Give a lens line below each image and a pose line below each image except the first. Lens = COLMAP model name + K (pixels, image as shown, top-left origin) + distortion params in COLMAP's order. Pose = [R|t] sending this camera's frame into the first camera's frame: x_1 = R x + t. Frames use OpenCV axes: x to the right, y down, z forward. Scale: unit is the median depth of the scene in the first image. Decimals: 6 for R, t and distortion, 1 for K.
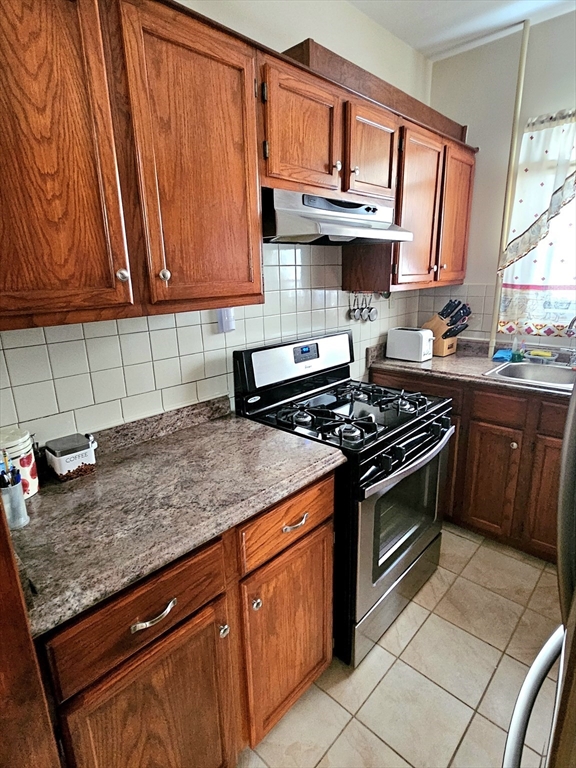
lens RADIAL K [[410.7, 0, 293.3], [0, 410.7, 384.5], [0, 0, 1]] dist [0.003394, 0.000346]
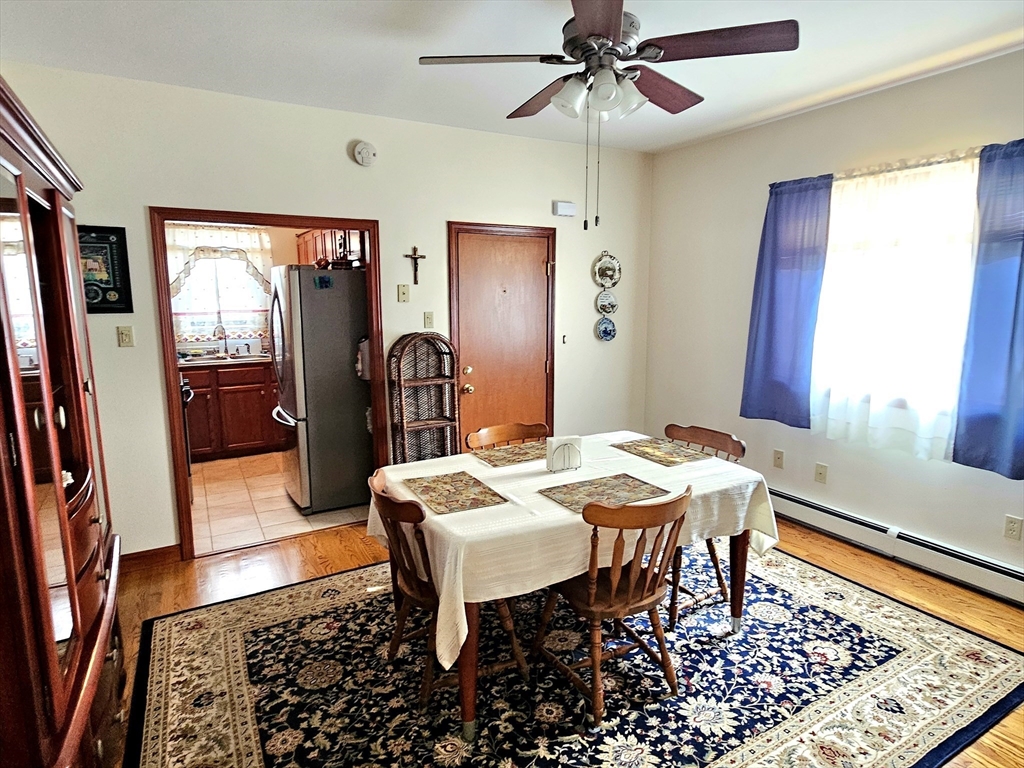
lens RADIAL K [[579.8, 0, 512.9], [0, 579.8, 381.0], [0, 0, 1]] dist [0.003581, 0.001084]
pose [[0.303456, -0.125149, 0.944591, -1.453232], [0.249826, 0.967107, 0.047874, 0.287404], [-0.919511, 0.221456, 0.324740, -1.082011]]
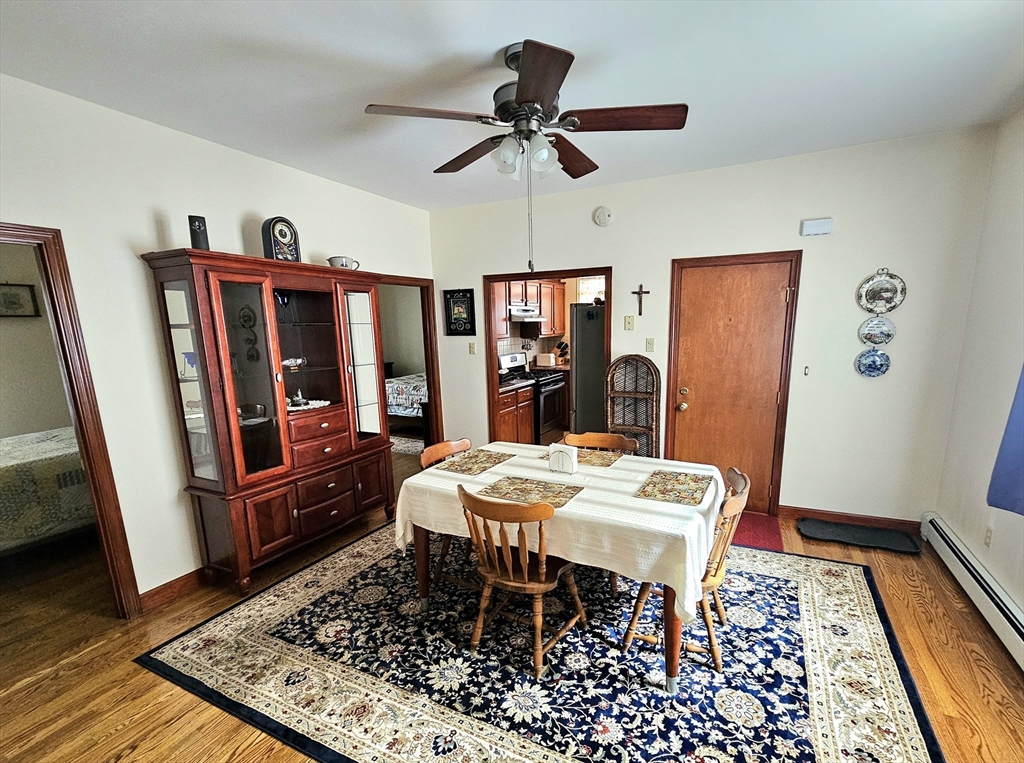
lens RADIAL K [[459.2, 0, 537.8], [0, 459.2, 418.1], [0, 0, 1]] dist [0.003123, -0.000092]
pose [[0.954966, -0.055136, 0.291546, -0.683133], [0.075654, 0.995353, -0.059570, 0.481242], [-0.286907, 0.078944, 0.954700, -1.850141]]
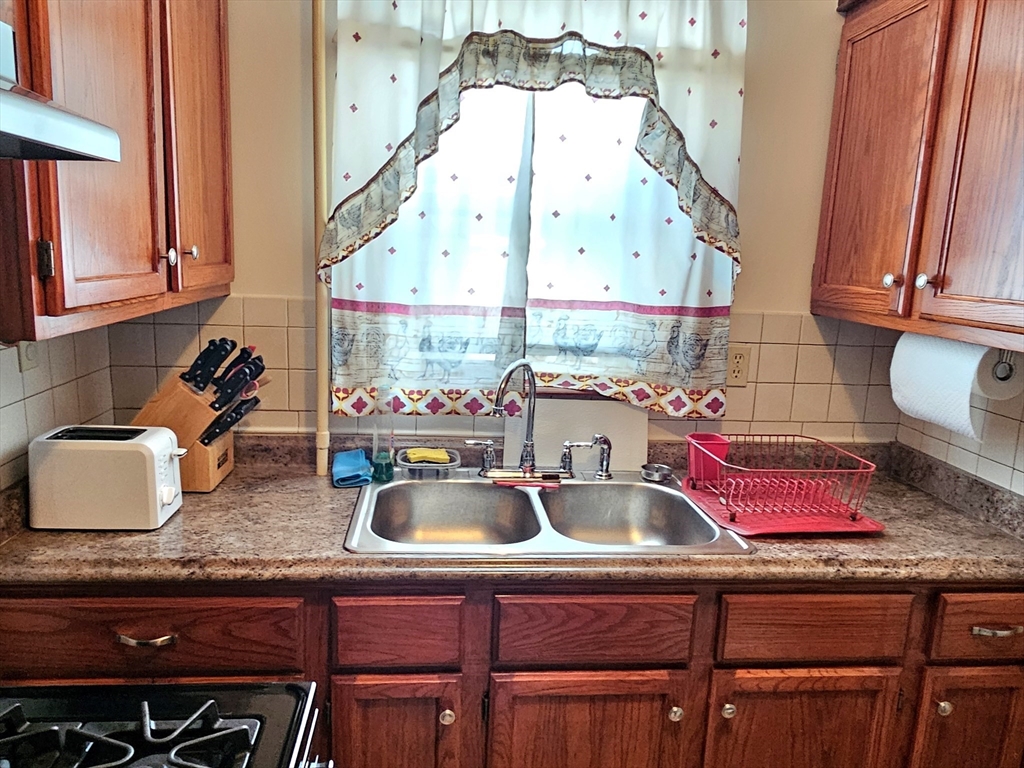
lens RADIAL K [[743.7, 0, 499.0], [0, 743.7, 394.4], [0, 0, 1]] dist [-0.001151, 0.005147]
pose [[0.674524, -0.091255, 0.732592, 0.076780], [0.141061, 0.989979, -0.006563, -0.139678], [-0.724652, 0.107767, 0.680637, 0.436307]]
